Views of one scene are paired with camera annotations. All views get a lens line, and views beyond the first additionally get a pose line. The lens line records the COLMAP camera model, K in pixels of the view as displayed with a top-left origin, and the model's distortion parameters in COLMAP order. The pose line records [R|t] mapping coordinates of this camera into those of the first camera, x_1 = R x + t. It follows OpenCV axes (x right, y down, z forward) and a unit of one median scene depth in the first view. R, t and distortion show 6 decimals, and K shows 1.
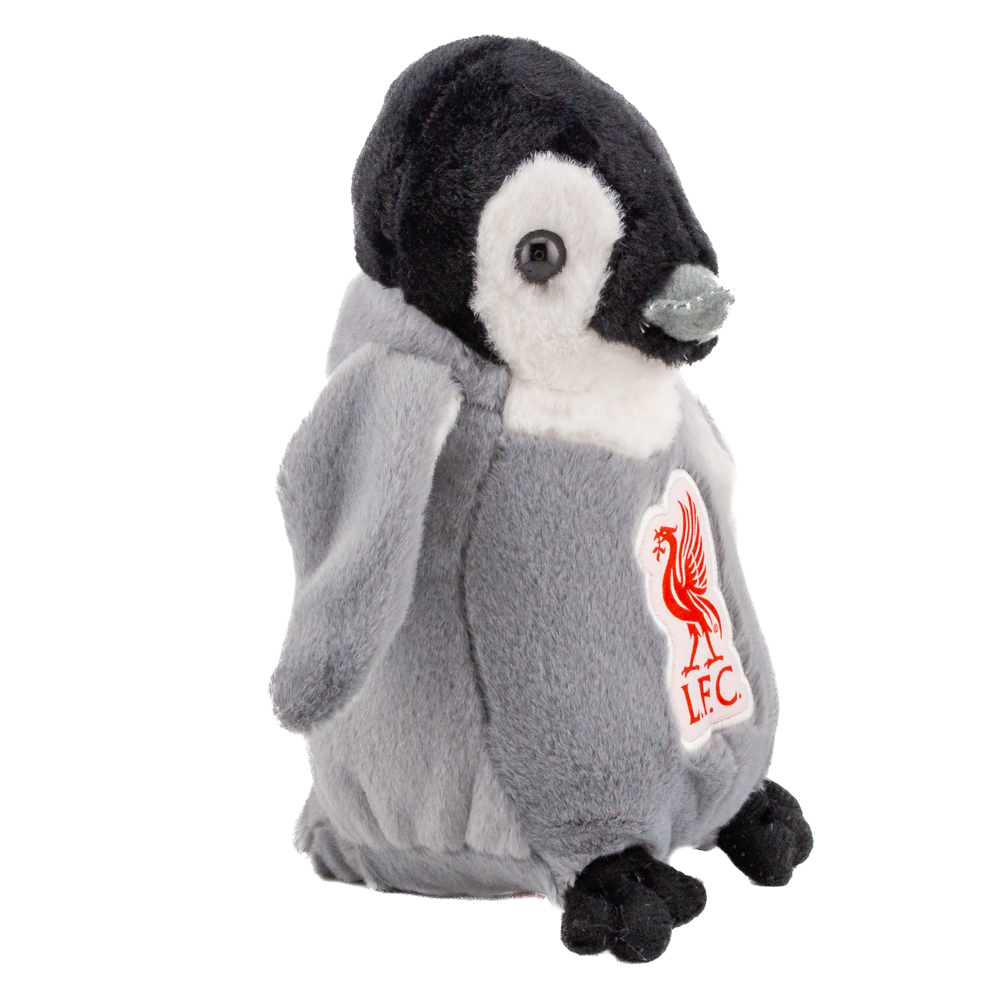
lens RADIAL K [[1883.7, 0, 502.4], [0, 1883.7, 502.2], [0, 0, 1]] dist [0.707805, 0.000000]
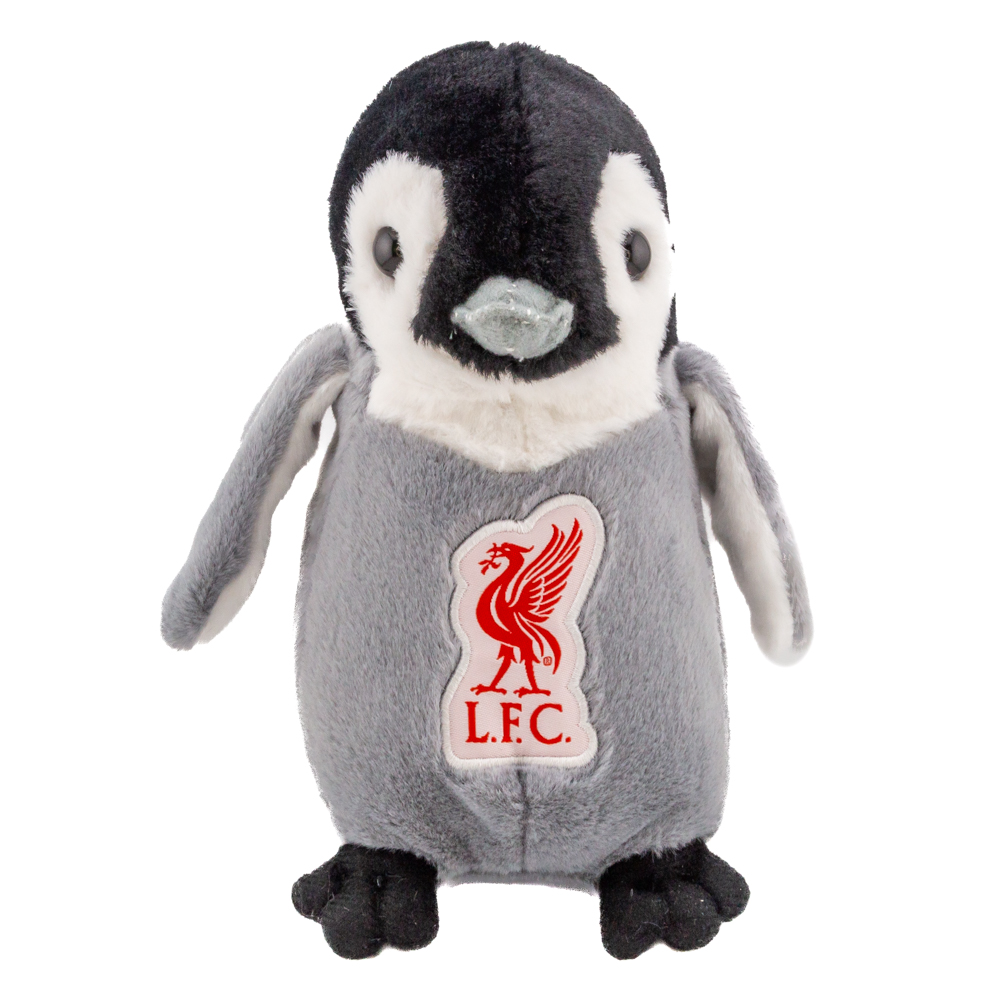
lens RADIAL K [[1883.7, 0, 496.2], [0, 1883.7, 501.5], [0, 0, 1]] dist [0.707805, 0.000000]
pose [[0.593690, 0.189102, -0.782159, 0.835330], [-0.191485, 0.977274, 0.090930, -0.095126], [0.781579, 0.095788, 0.616408, 0.388082]]
